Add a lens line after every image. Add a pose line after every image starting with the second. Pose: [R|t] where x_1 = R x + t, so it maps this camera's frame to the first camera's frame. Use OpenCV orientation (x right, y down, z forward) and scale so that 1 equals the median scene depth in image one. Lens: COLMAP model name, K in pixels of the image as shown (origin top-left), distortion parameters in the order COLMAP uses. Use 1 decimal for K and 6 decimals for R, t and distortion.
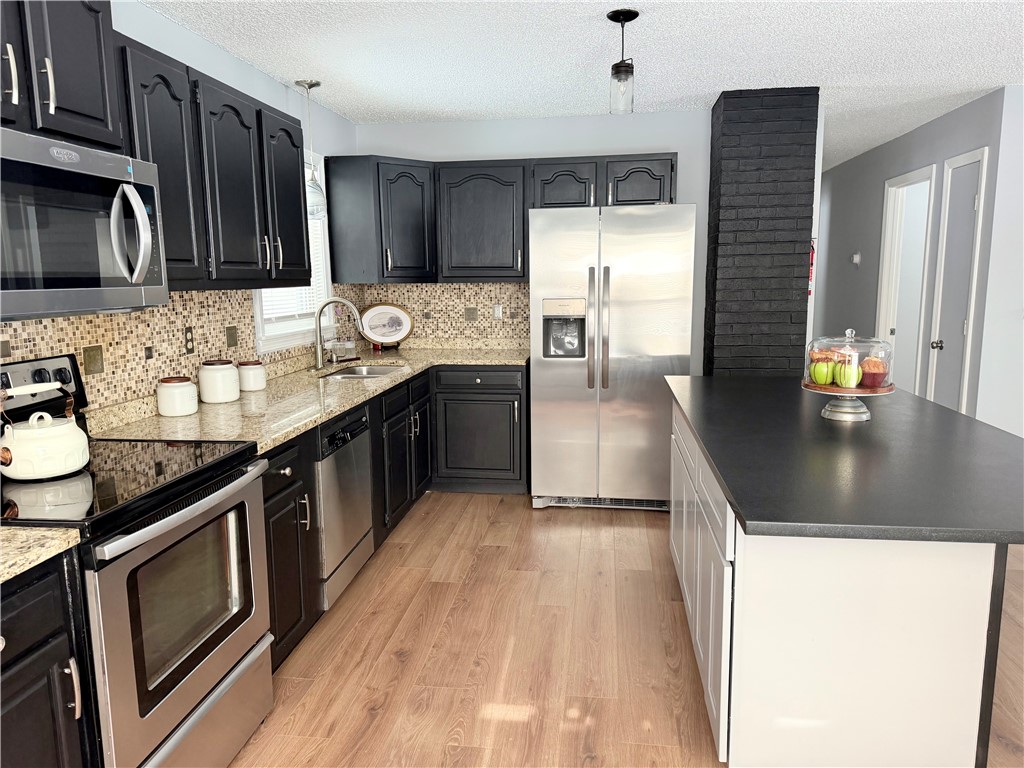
lens RADIAL K [[720.6, 0, 512.3], [0, 720.6, 390.7], [0, 0, 1]] dist [0.114666, -0.150174]
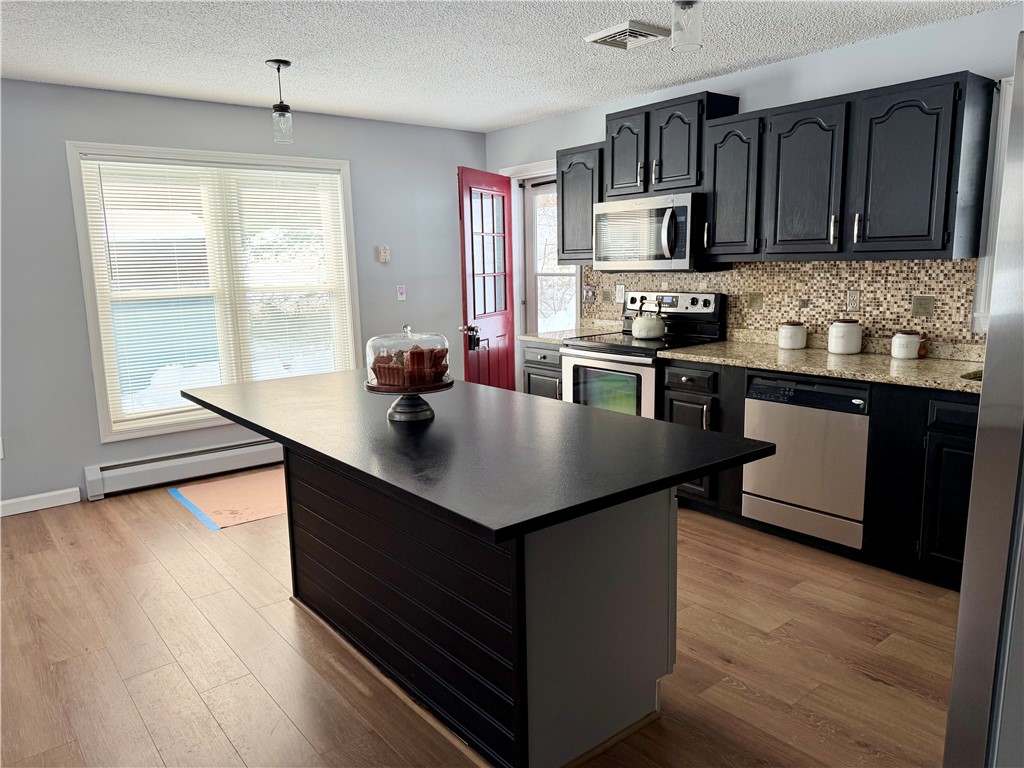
lens RADIAL K [[720.6, 0, 512.3], [0, 720.6, 390.7], [0, 0, 1]] dist [0.114666, -0.150174]
pose [[-0.688118, 0.155086, -0.708832, 0.880577], [-0.089274, 0.951374, 0.294818, -0.243492], [0.720086, 0.266149, -0.640812, 1.446816]]
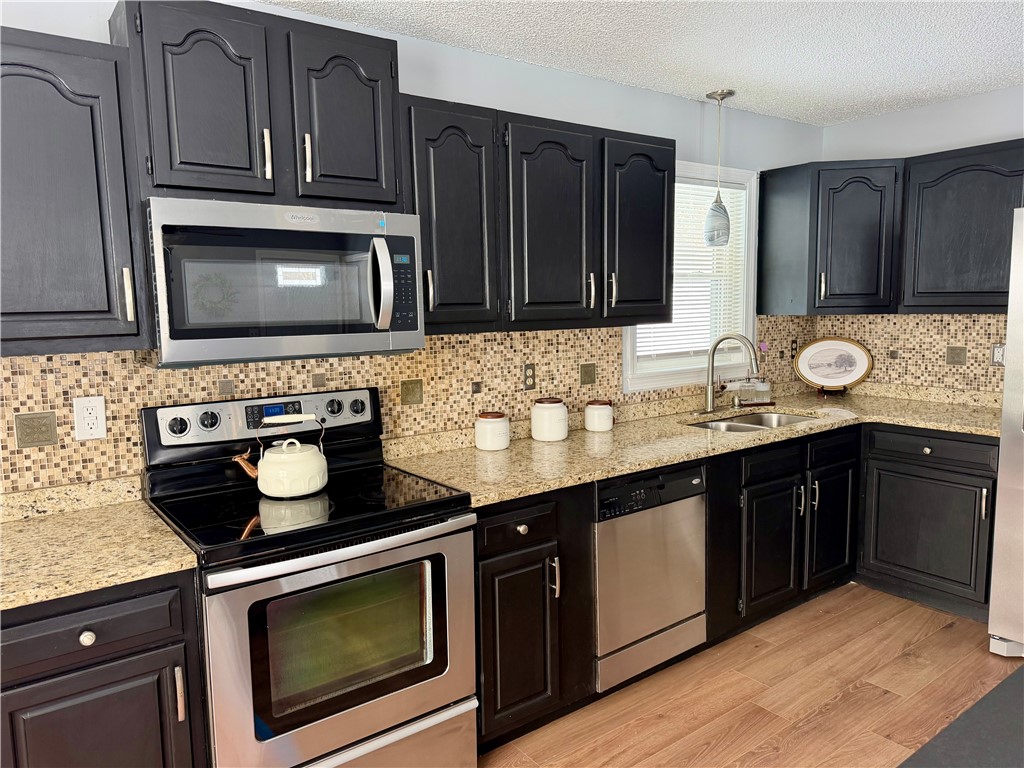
lens RADIAL K [[720.6, 0, 512.3], [0, 720.6, 390.7], [0, 0, 1]] dist [0.114666, -0.150174]
pose [[0.695700, 0.083237, -0.713494, 0.271282], [-0.100707, 0.994756, 0.017853, -0.066003], [0.711238, 0.059433, 0.700434, 0.279641]]
